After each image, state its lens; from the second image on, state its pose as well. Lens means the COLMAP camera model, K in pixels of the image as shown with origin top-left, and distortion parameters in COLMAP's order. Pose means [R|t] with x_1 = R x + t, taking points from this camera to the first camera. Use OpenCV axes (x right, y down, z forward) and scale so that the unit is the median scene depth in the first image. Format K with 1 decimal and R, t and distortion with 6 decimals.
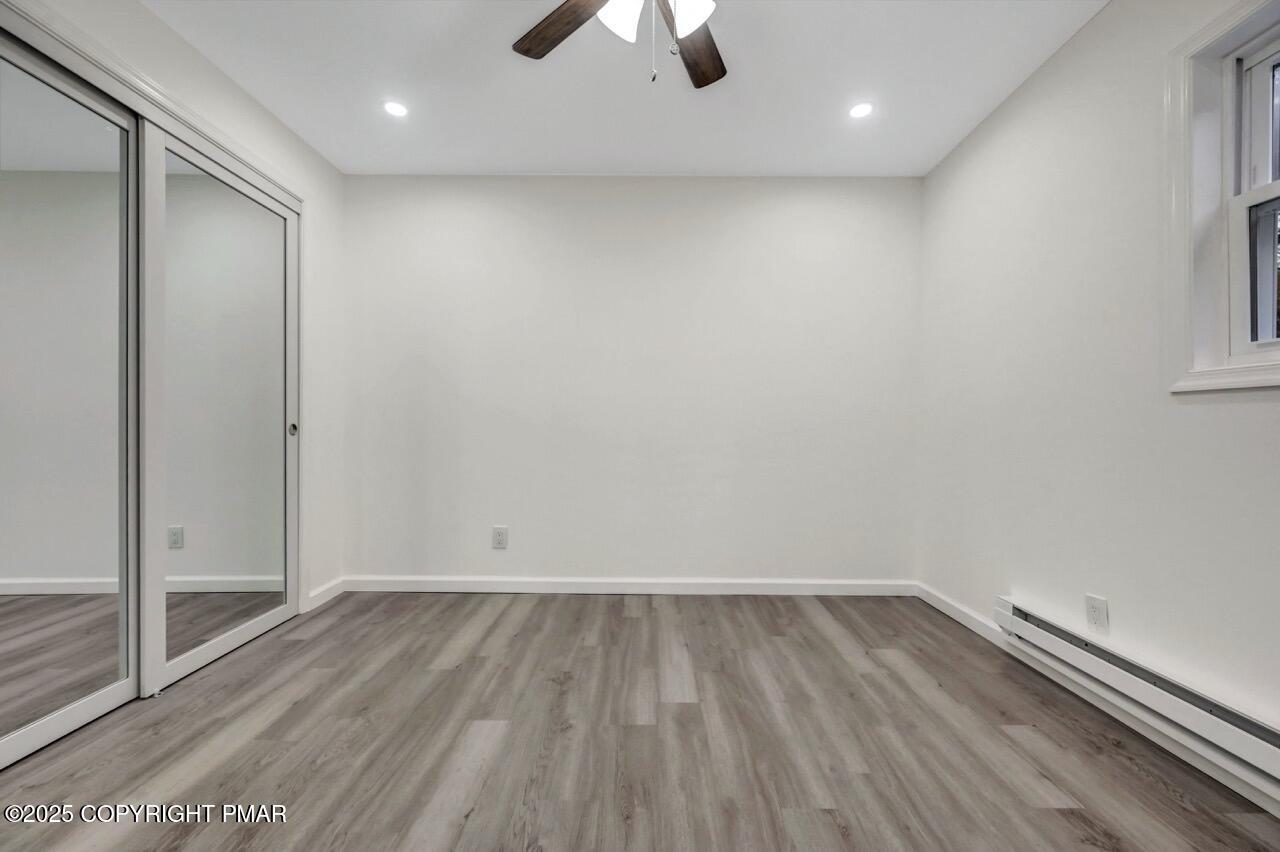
lens RADIAL K [[508.8, 0, 638.9], [0, 508.8, 430.5], [0, 0, 1]] dist [0.001353, 0.000194]
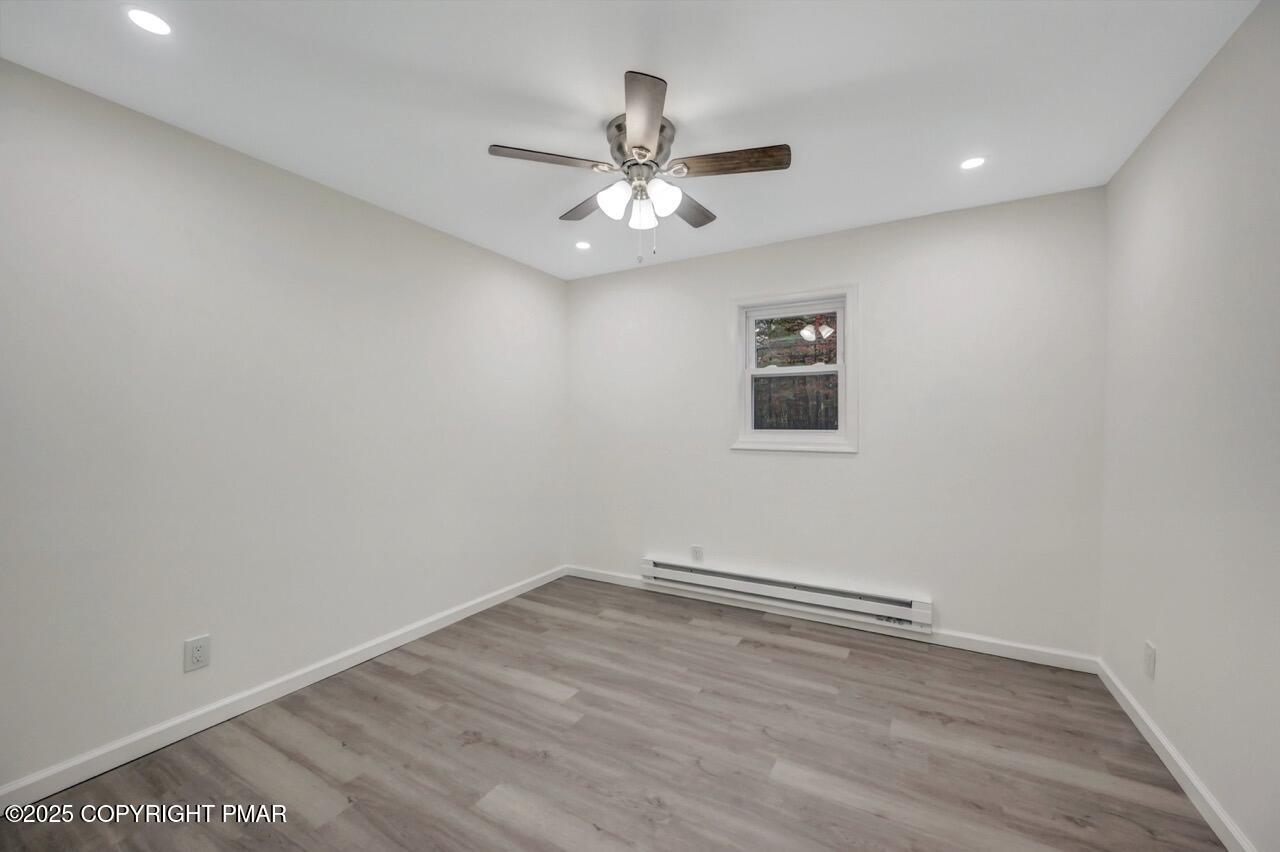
lens RADIAL K [[508.8, 0, 638.9], [0, 508.8, 430.5], [0, 0, 1]] dist [0.001353, 0.000194]
pose [[0.483056, -0.021504, 0.875326, -0.875377], [0.004881, 0.999749, 0.021867, -0.160130], [-0.875576, -0.006290, 0.483039, 0.200954]]
